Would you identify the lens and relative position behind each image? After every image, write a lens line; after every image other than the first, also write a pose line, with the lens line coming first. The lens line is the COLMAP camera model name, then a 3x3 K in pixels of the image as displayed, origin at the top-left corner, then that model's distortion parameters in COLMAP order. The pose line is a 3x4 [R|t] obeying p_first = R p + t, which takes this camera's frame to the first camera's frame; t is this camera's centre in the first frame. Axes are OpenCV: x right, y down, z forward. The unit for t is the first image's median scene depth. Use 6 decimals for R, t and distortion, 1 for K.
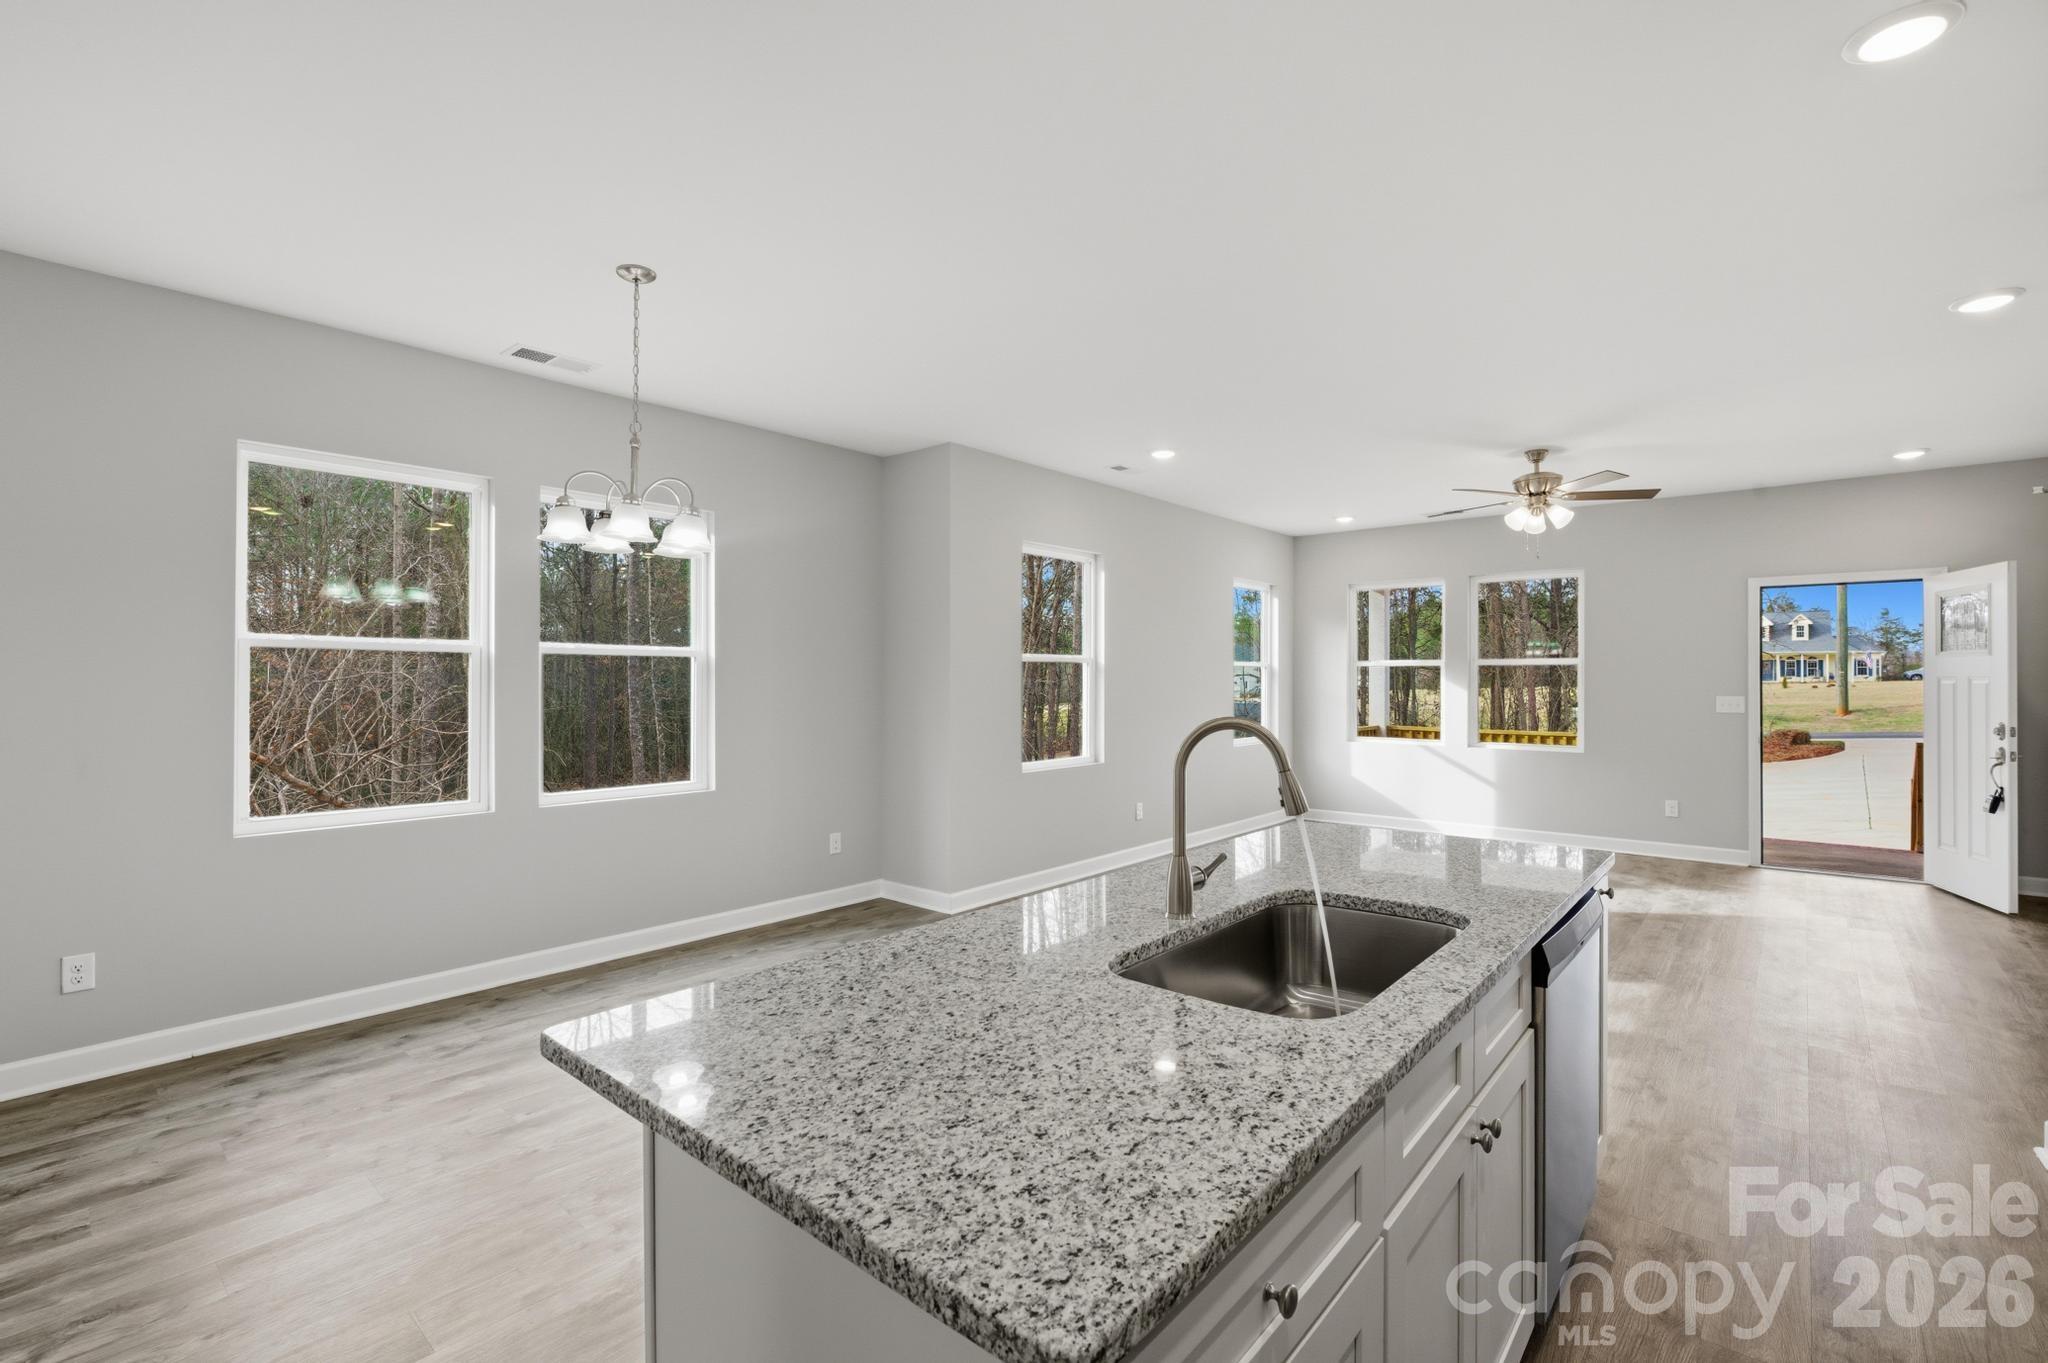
lens RADIAL K [[885.5, 0, 1028.5], [0, 885.5, 676.7], [0, 0, 1]] dist [-0.010980, 0.000652]
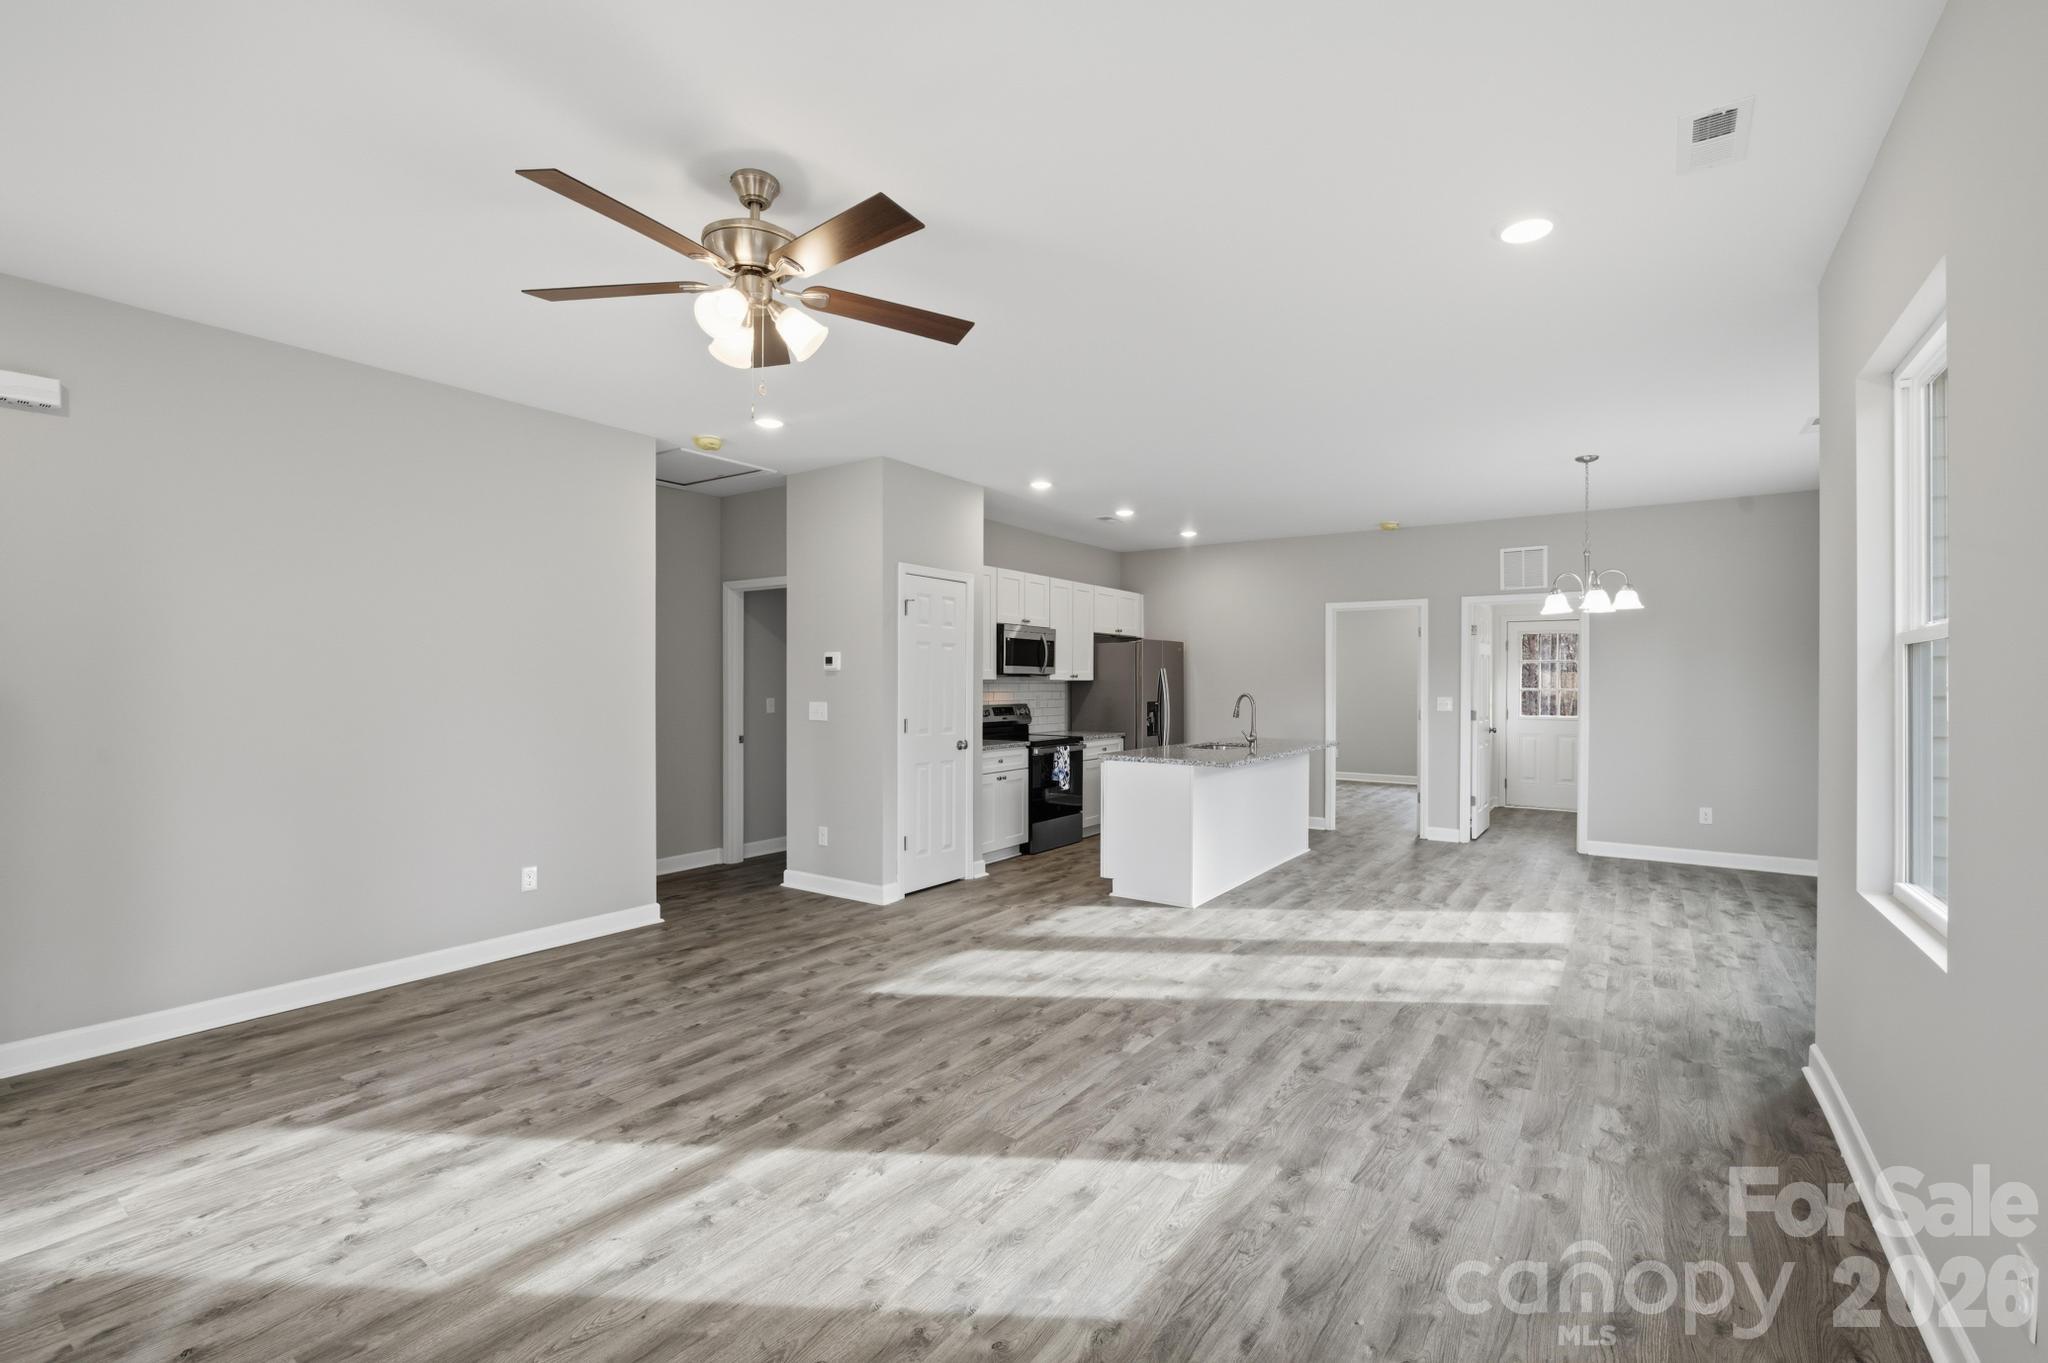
lens RADIAL K [[885.5, 0, 1033.8], [0, 885.5, 682.9], [0, 0, 1]] dist [-0.010980, 0.000652]
pose [[-0.994030, -0.004815, -0.108999, 0.674548], [-0.004339, 0.999980, -0.004597, 0.010272], [0.109019, -0.004097, -0.994031, 2.064529]]
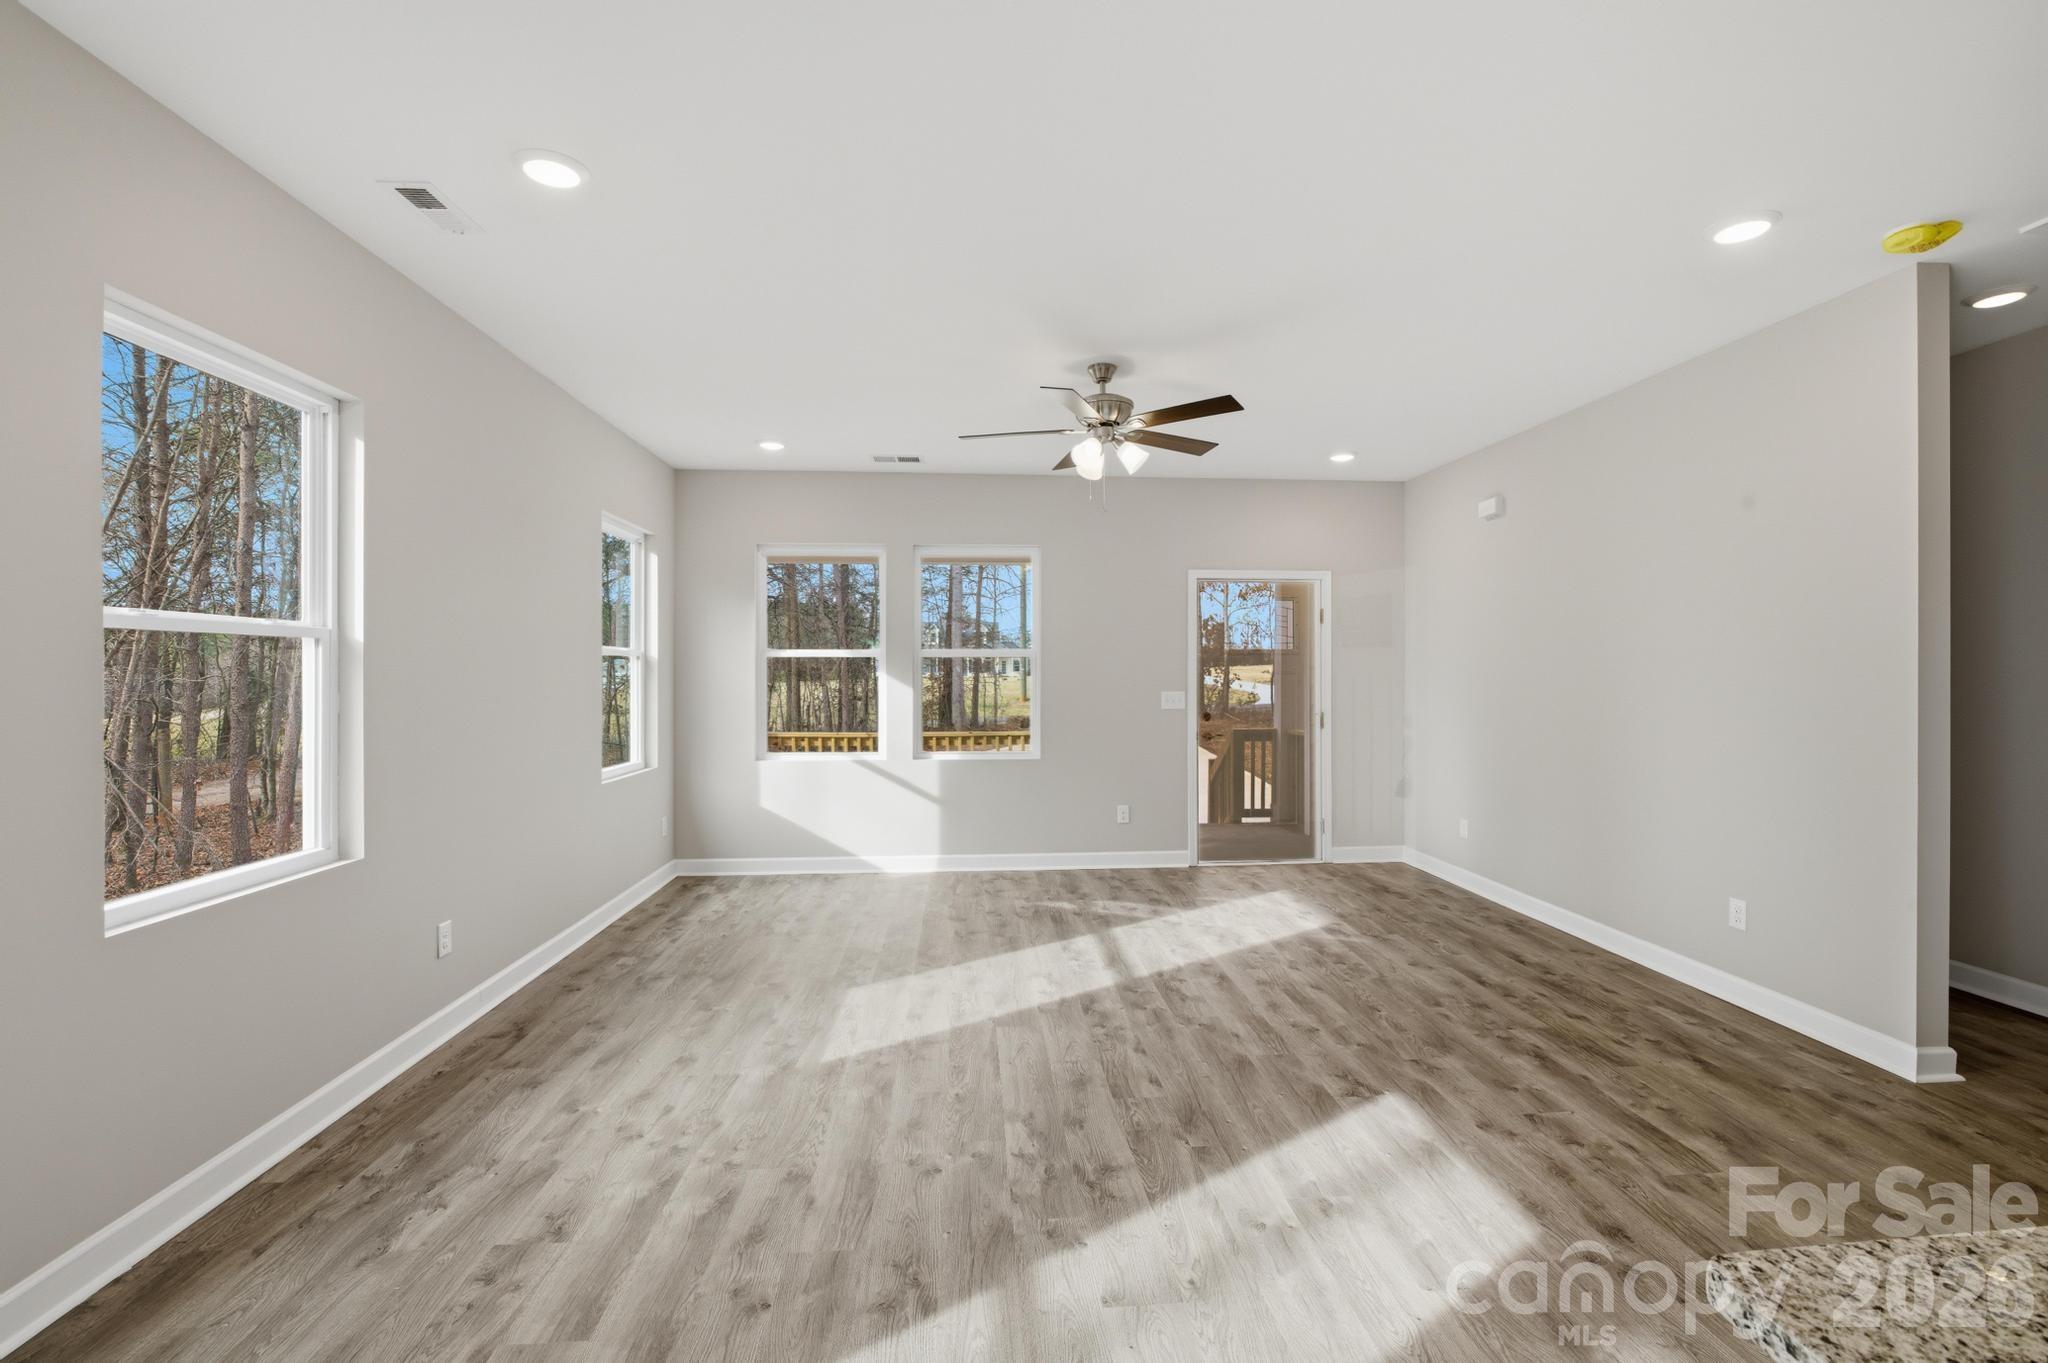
lens RADIAL K [[885.5, 0, 1045.6], [0, 885.5, 675.1], [0, 0, 1]] dist [-0.010980, 0.000652]
pose [[0.695121, -0.002304, 0.718889, 0.005889], [0.000025, 0.999995, 0.003181, 0.003682], [-0.718893, -0.002194, 0.695117, 0.724200]]
